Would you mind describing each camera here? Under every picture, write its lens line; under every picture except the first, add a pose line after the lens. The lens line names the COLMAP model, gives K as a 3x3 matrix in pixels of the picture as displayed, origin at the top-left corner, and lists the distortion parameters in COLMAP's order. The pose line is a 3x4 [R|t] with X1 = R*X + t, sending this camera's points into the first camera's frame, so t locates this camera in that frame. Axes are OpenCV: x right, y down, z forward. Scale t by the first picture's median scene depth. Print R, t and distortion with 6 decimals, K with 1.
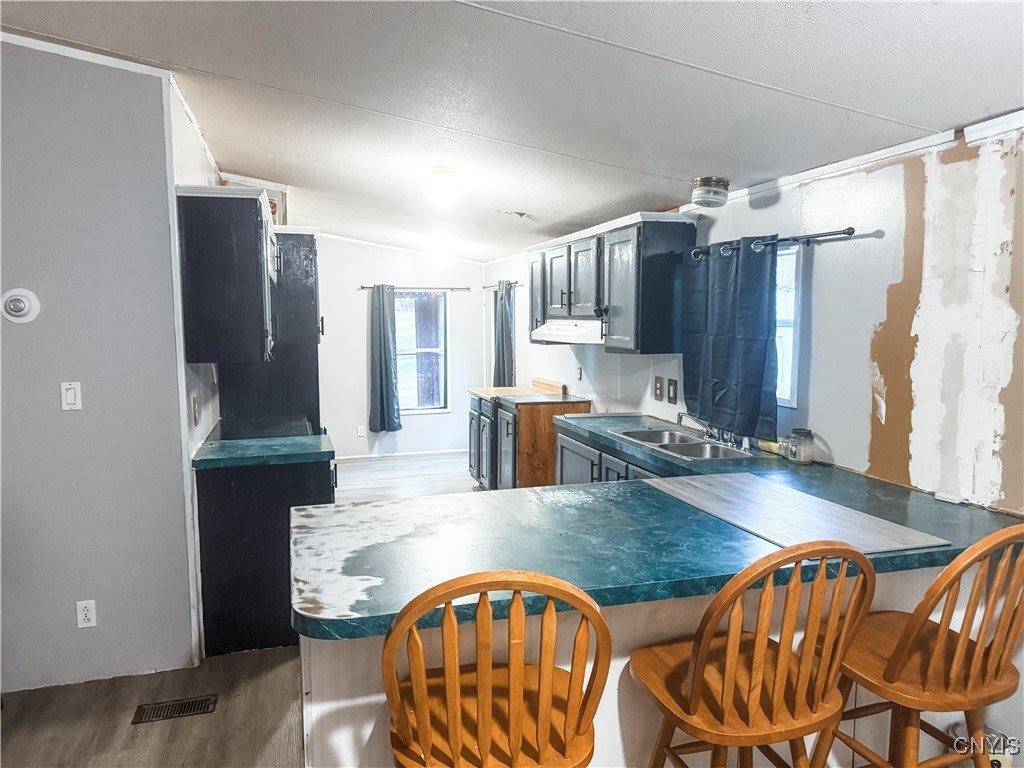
lens RADIAL K [[721.6, 0, 511.8], [0, 721.6, 377.2], [0, 0, 1]] dist [0.017593, -0.007129]
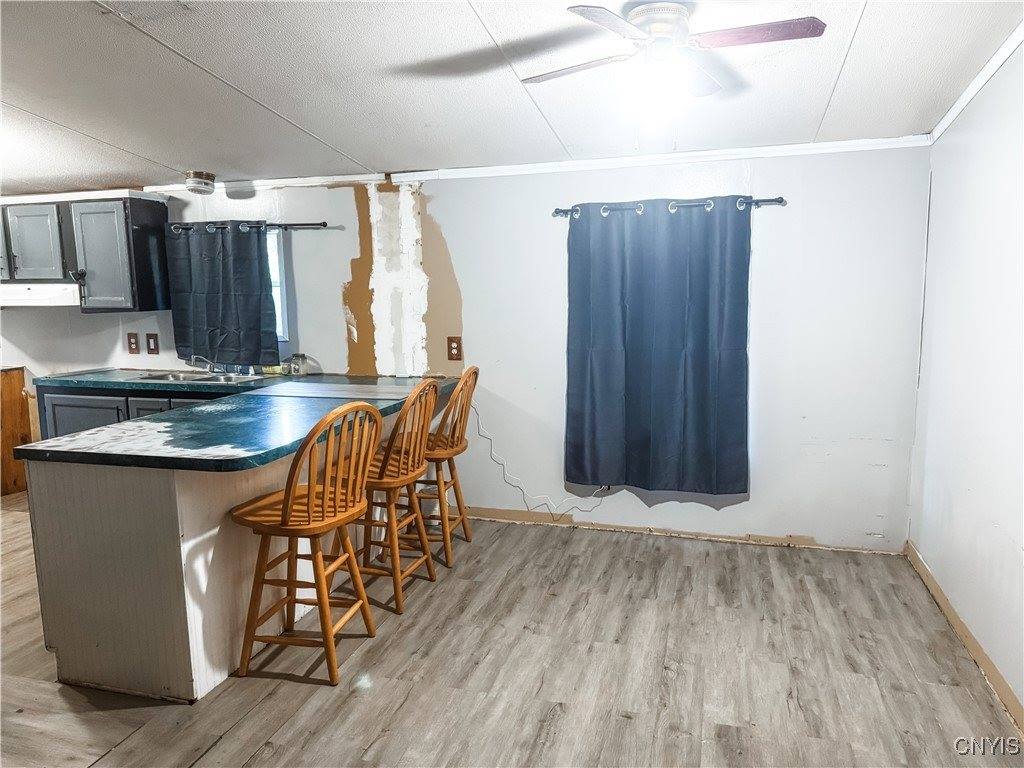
lens RADIAL K [[721.6, 0, 511.1], [0, 721.6, 386.3], [0, 0, 1]] dist [0.017593, -0.007129]
pose [[0.541650, -0.122032, 0.831699, -0.602780], [0.078976, 0.992418, 0.094180, 0.031228], [-0.836886, 0.014672, 0.547181, -0.188241]]
